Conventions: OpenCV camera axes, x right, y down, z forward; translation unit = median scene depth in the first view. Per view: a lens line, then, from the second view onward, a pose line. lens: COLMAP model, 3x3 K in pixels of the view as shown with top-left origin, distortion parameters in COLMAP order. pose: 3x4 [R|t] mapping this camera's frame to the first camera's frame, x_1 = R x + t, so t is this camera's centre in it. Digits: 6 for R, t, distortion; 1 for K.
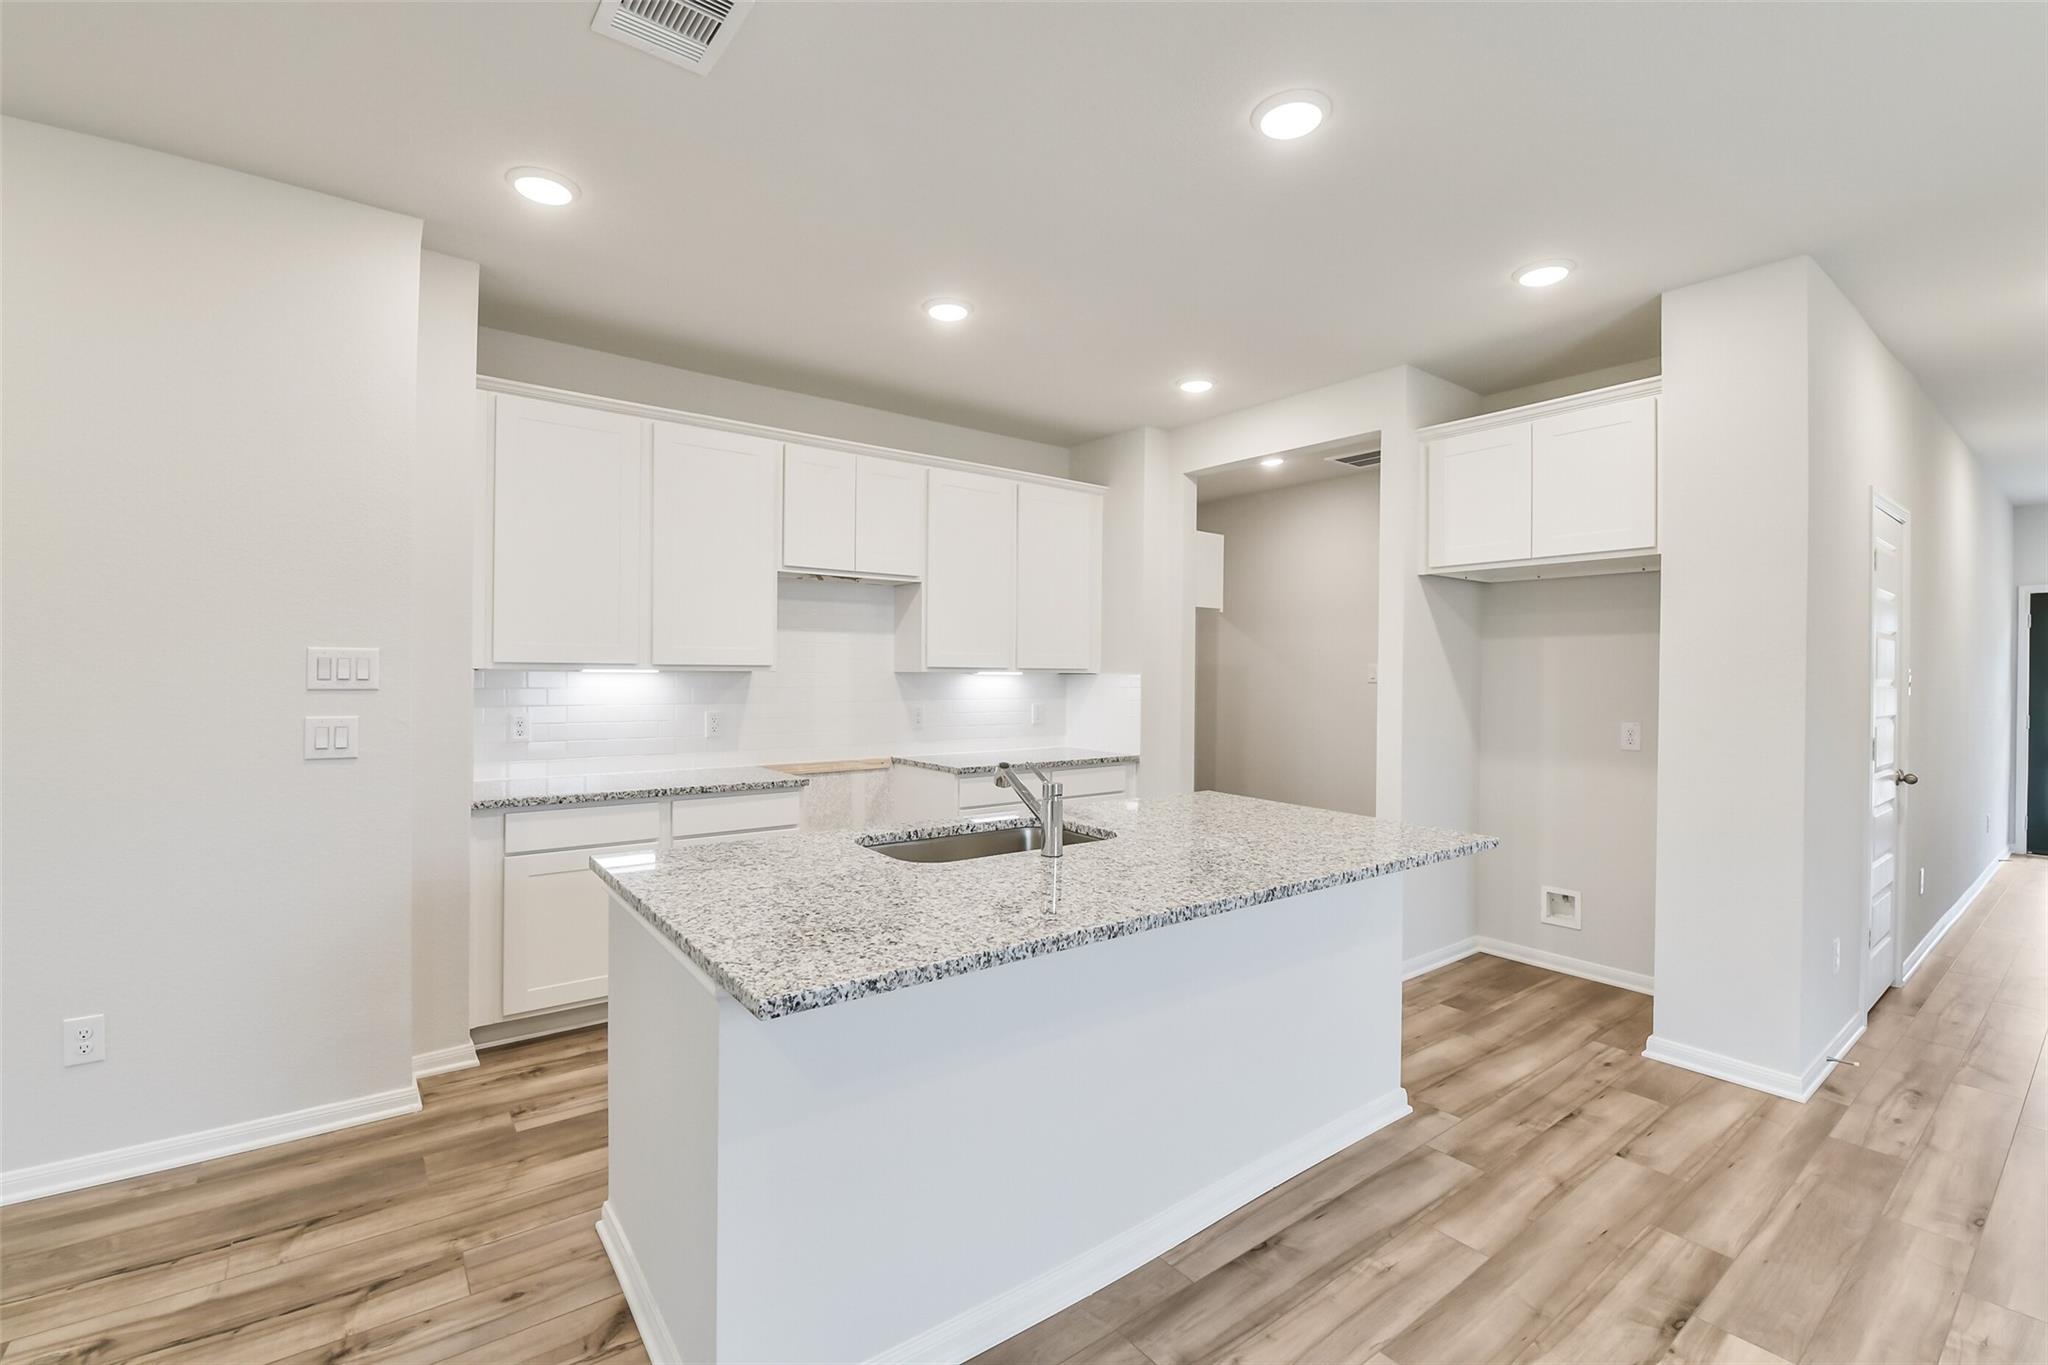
lens RADIAL K [[886.7, 0, 1026.7], [0, 886.7, 673.5], [0, 0, 1]] dist [0.002522, -0.010890]
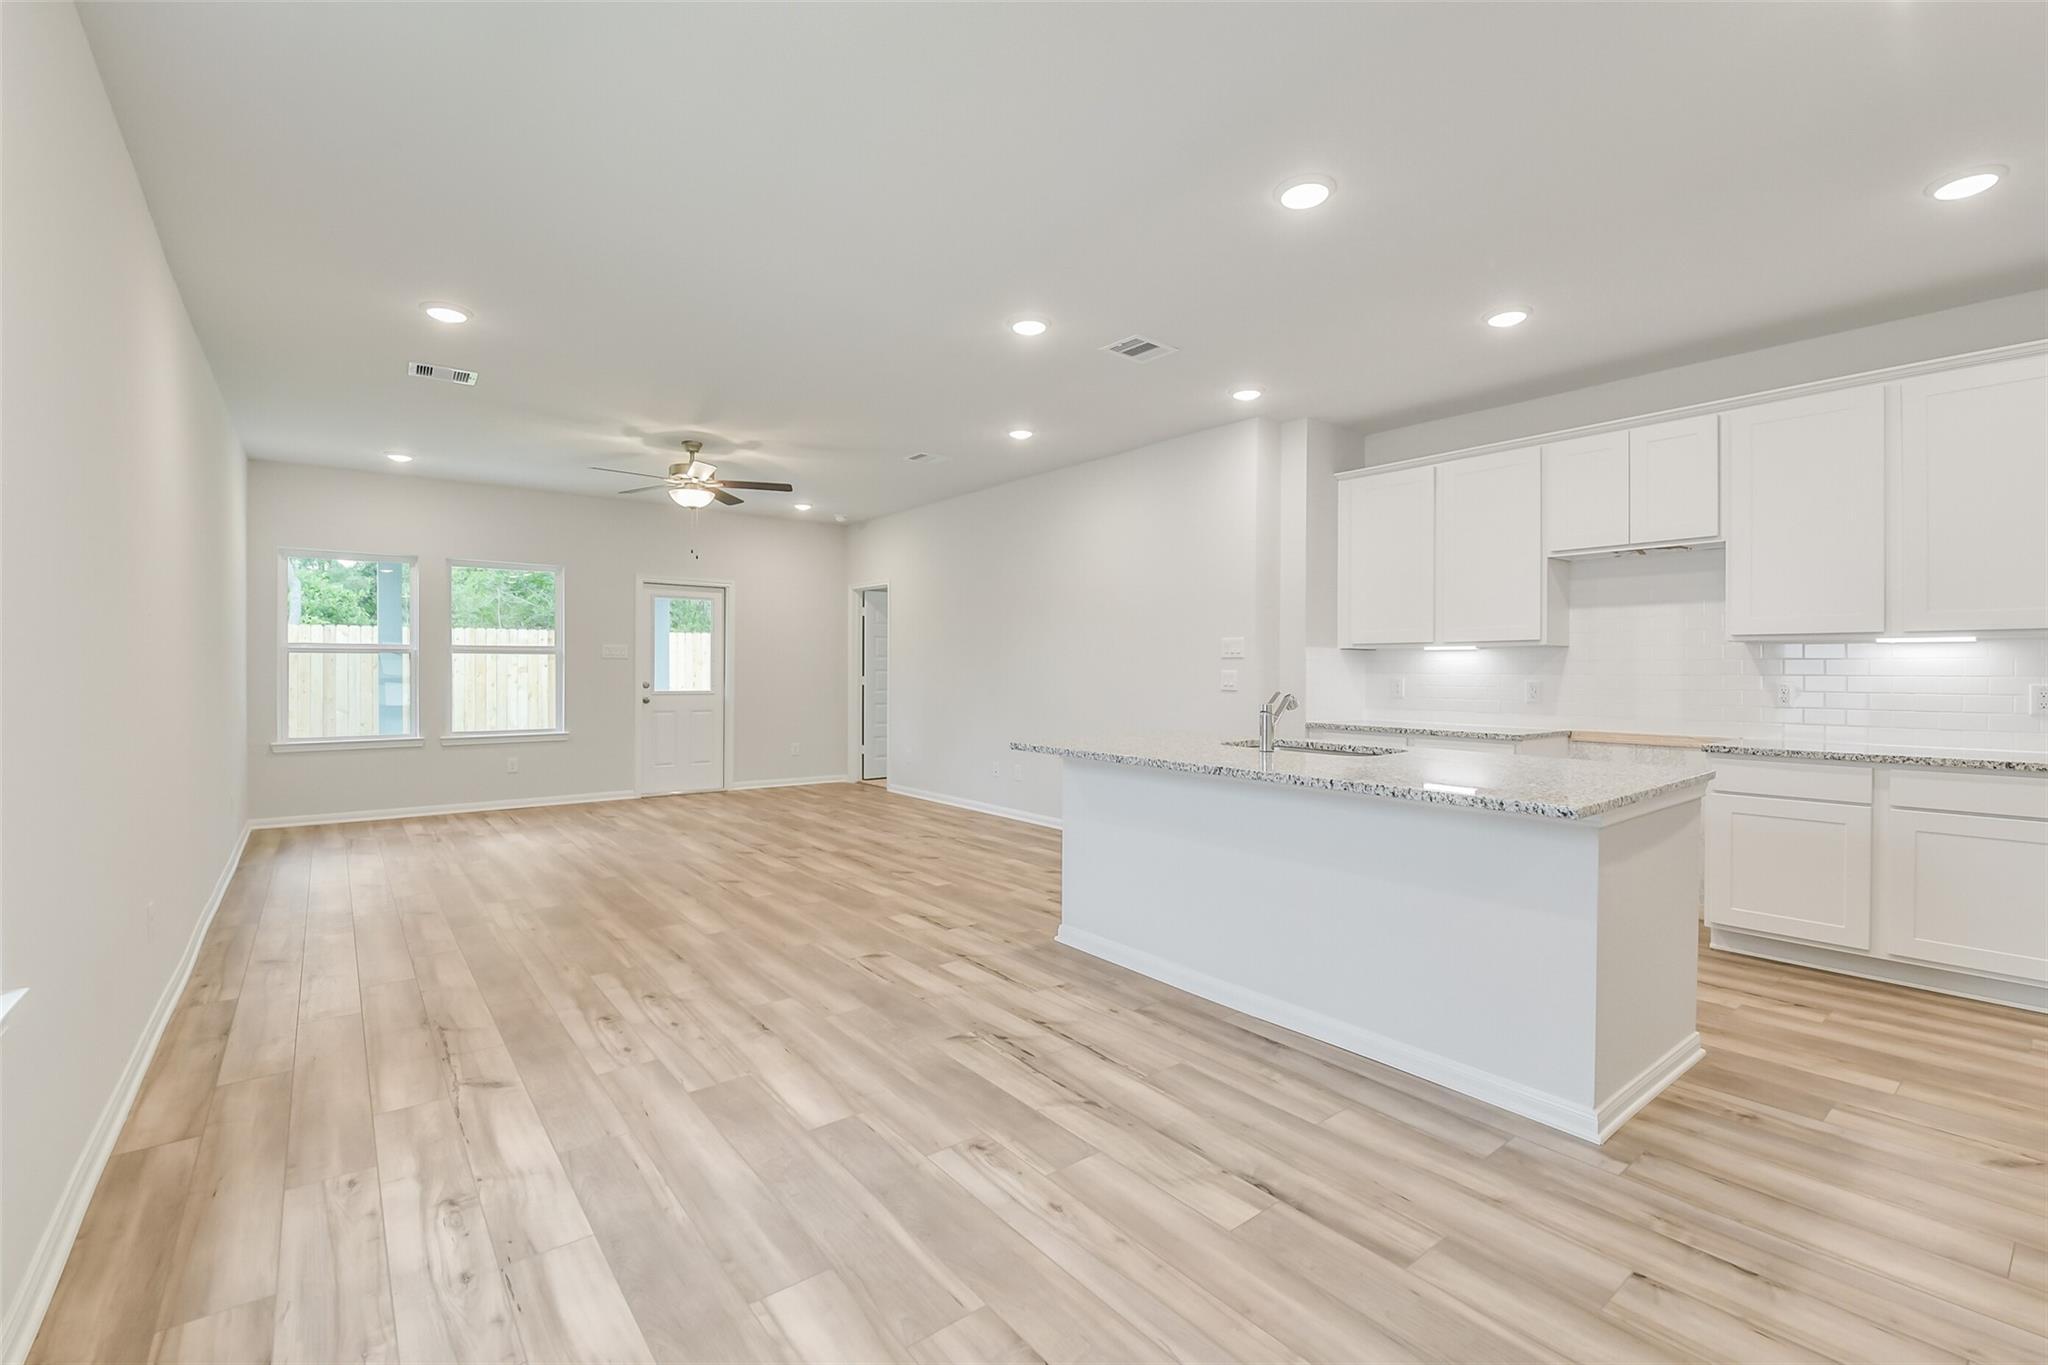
lens RADIAL K [[886.7, 0, 1026.7], [0, 886.7, 673.5], [0, 0, 1]] dist [0.002522, -0.010890]
pose [[0.011317, -0.006452, -0.999915, 1.455200], [-0.004928, 0.999967, -0.006508, 0.077326], [0.999924, 0.005002, 0.011285, 0.533420]]
